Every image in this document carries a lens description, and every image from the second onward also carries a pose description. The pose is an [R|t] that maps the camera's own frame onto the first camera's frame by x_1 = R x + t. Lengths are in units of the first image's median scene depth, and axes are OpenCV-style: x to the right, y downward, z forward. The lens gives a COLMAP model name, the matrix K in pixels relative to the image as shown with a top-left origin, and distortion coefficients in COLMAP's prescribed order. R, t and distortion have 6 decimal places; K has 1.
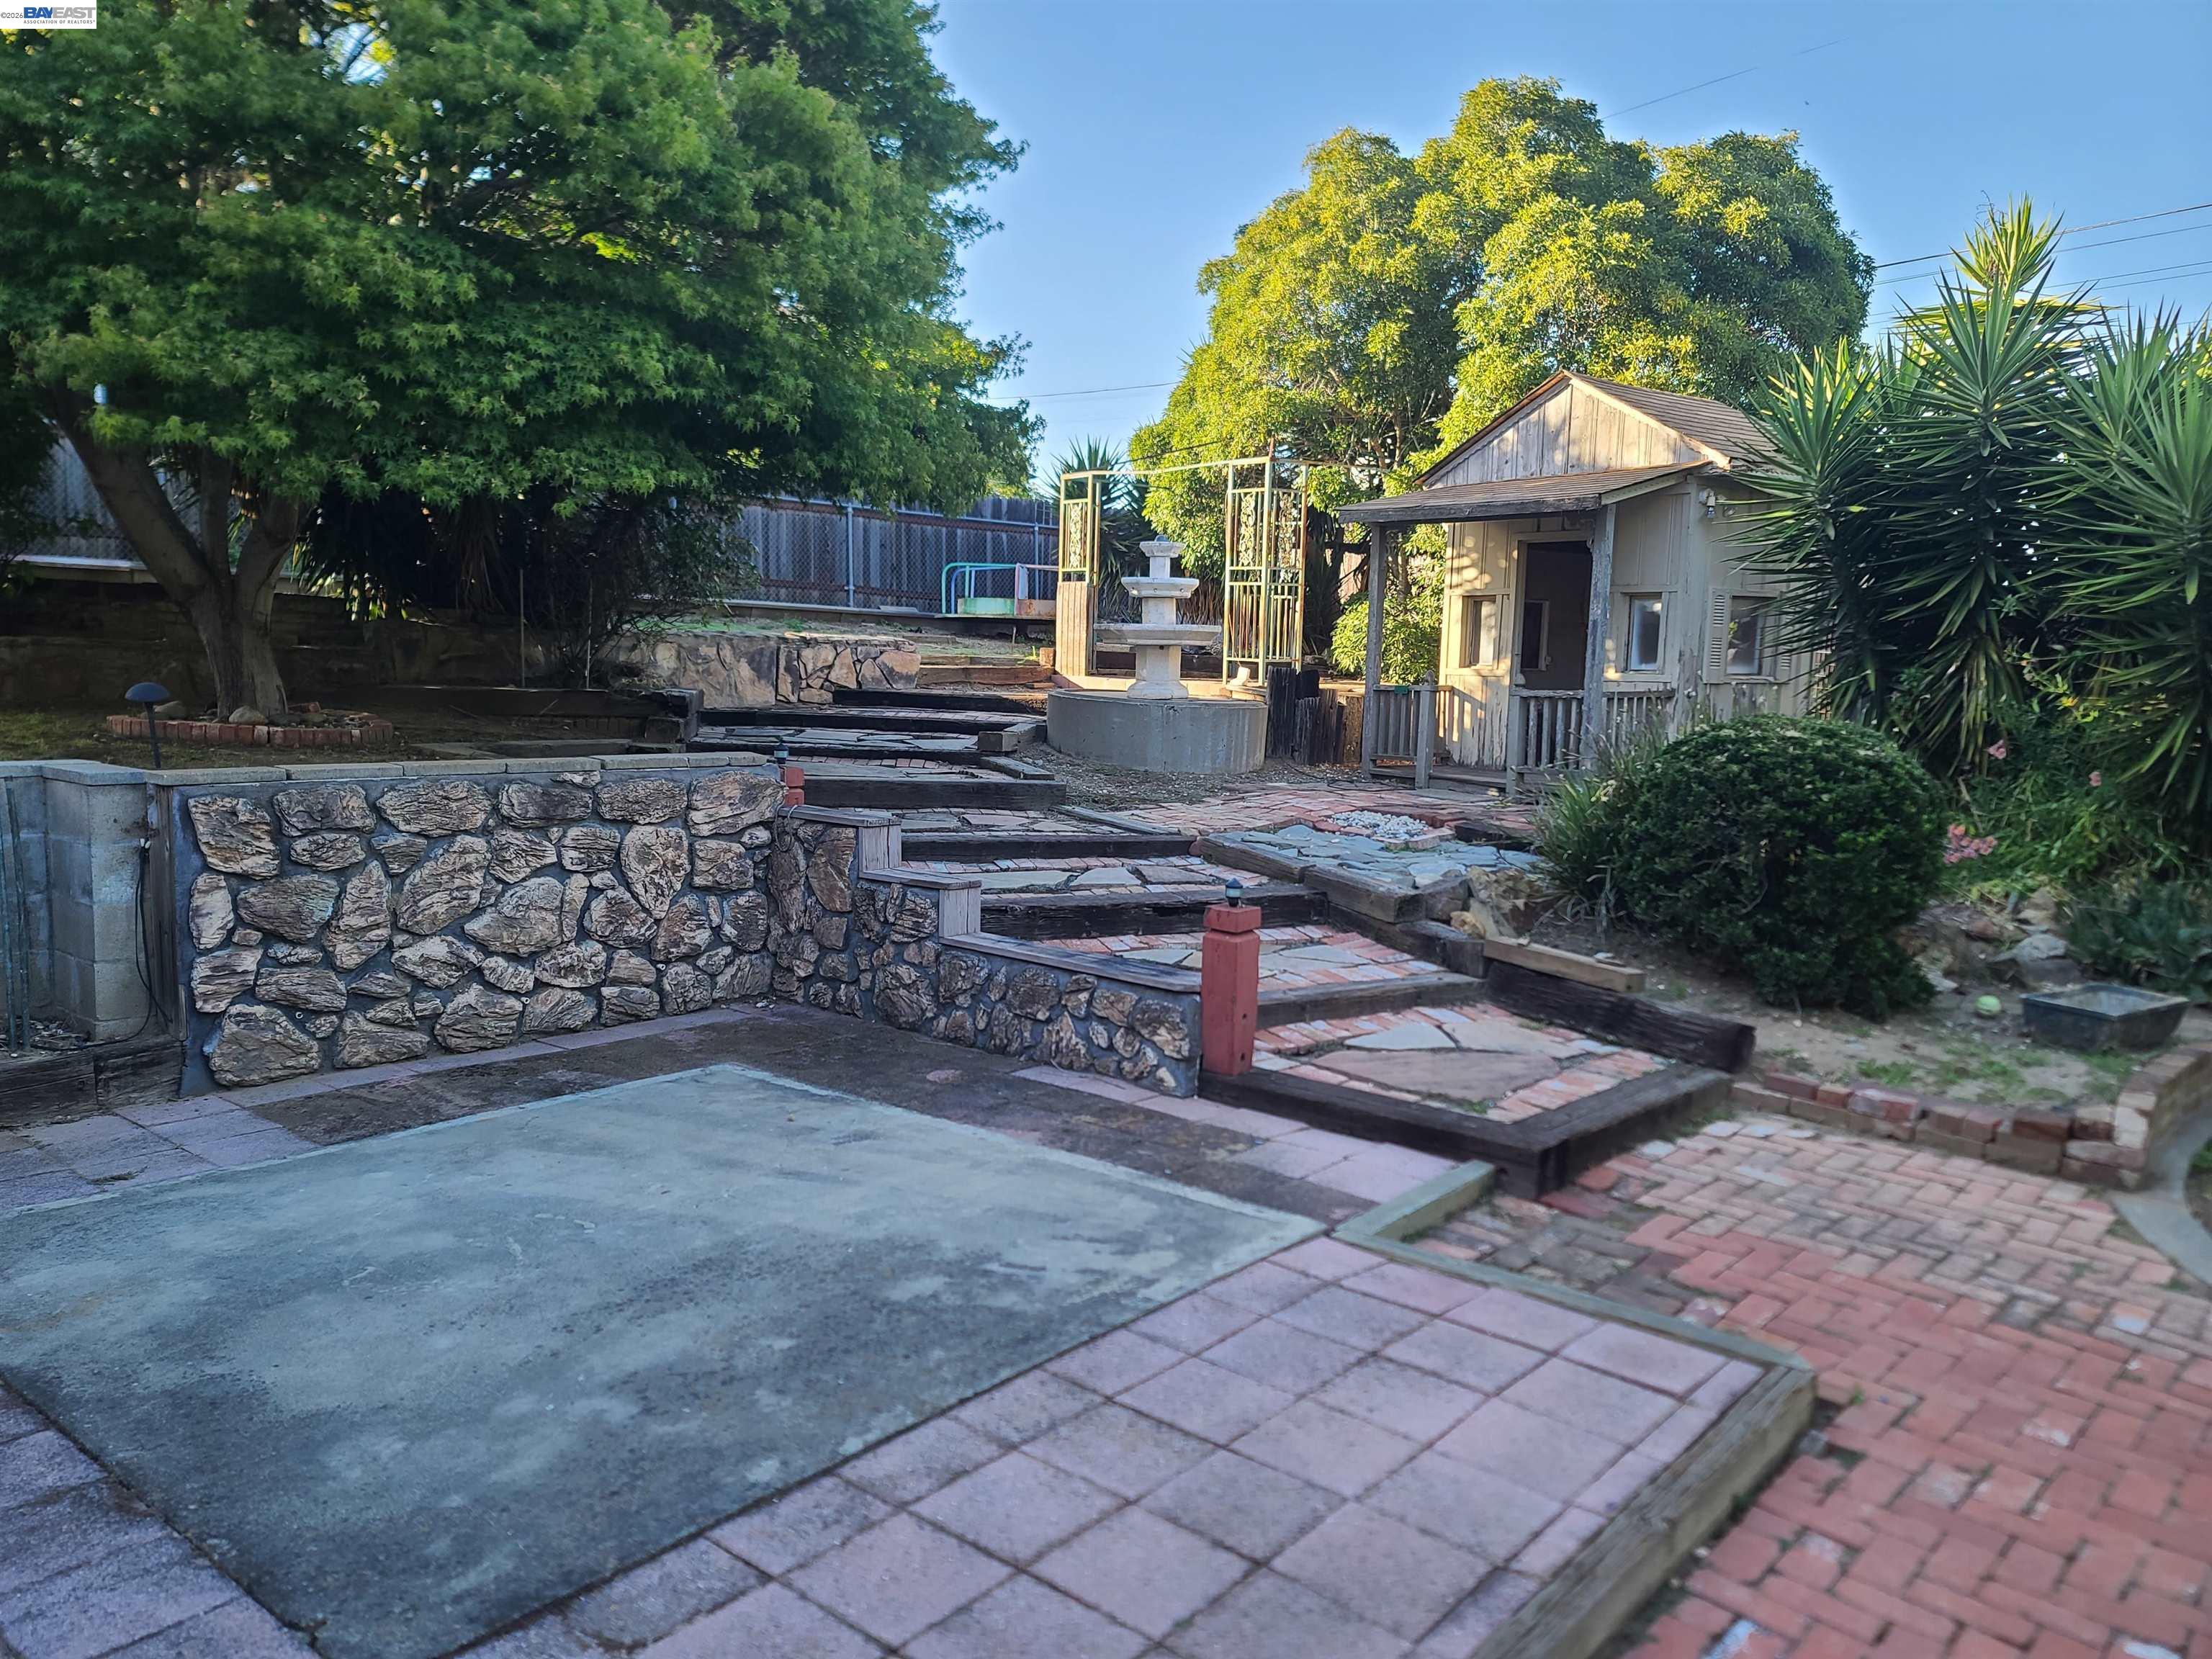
lens RADIAL K [[1606.0, 0, 1120.0], [0, 1606.0, 844.6], [0, 0, 1]] dist [0.095913, -0.097178]
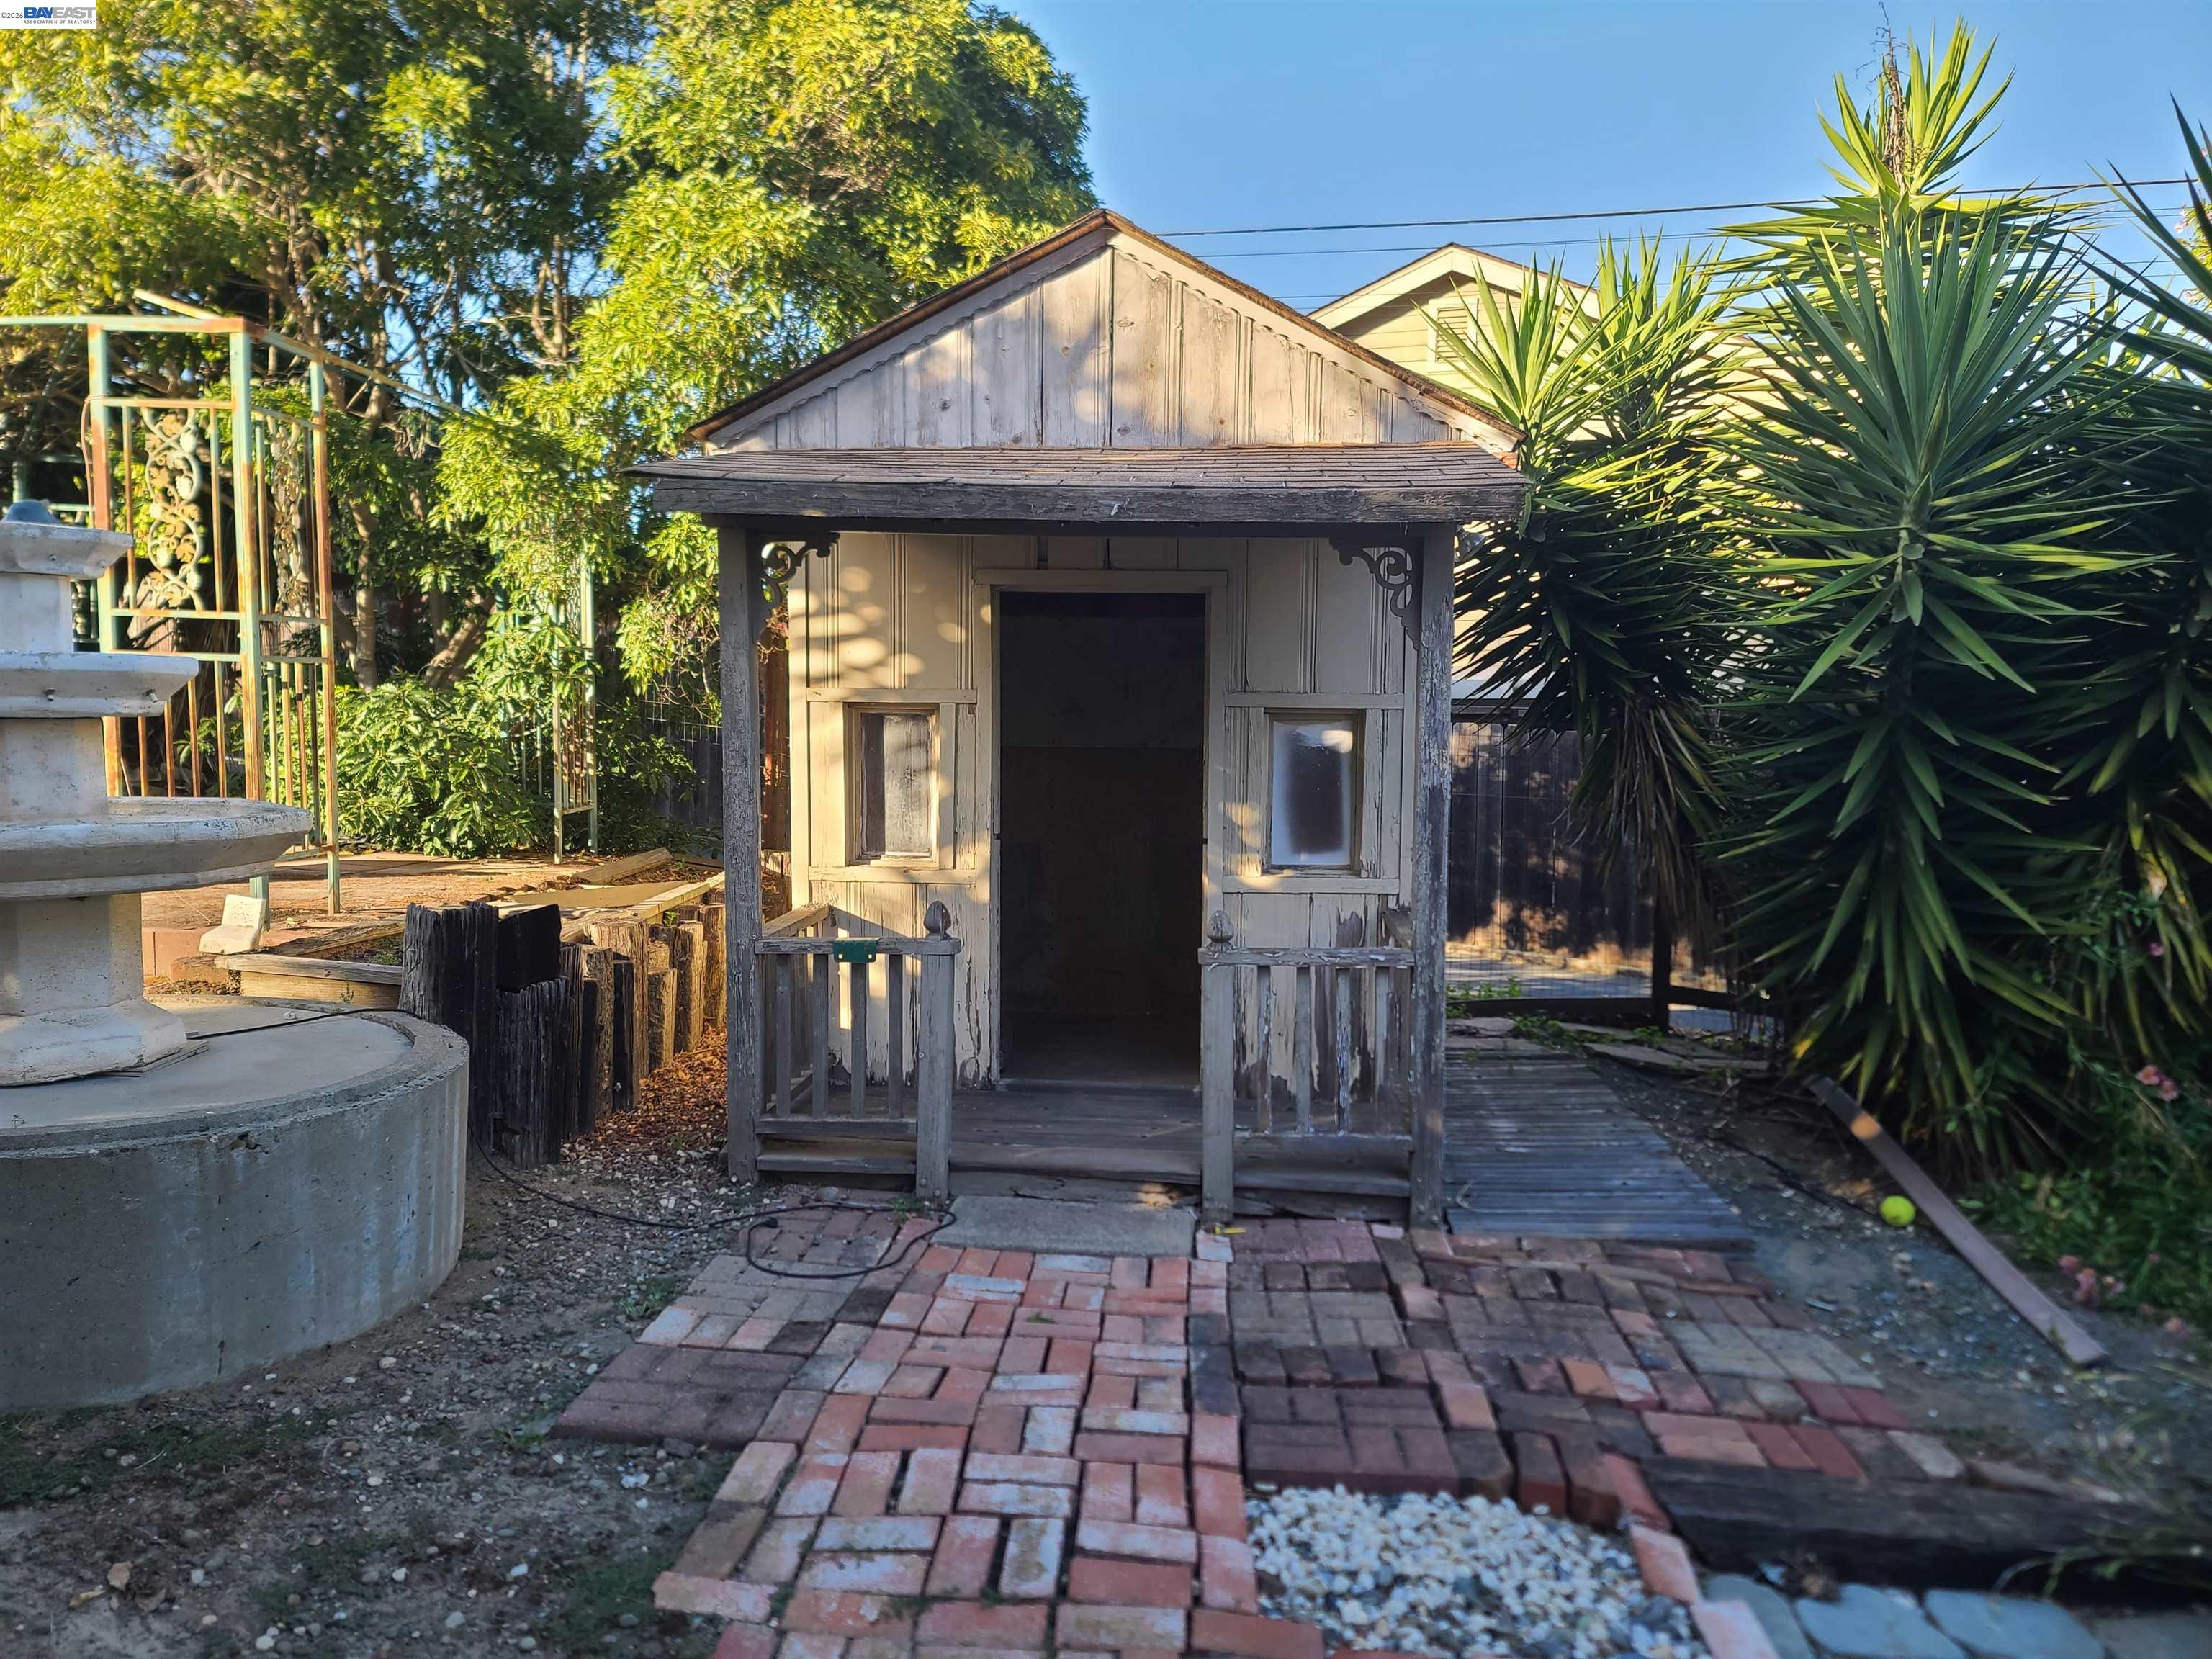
lens RADIAL K [[1606.0, 0, 1120.0], [0, 1606.0, 844.6], [0, 0, 1]] dist [0.095913, -0.097178]
pose [[0.678854, -0.075700, 0.730361, -0.059728], [0.094146, 0.995435, 0.015668, -0.116640], [-0.728213, 0.058125, 0.682882, 0.657252]]
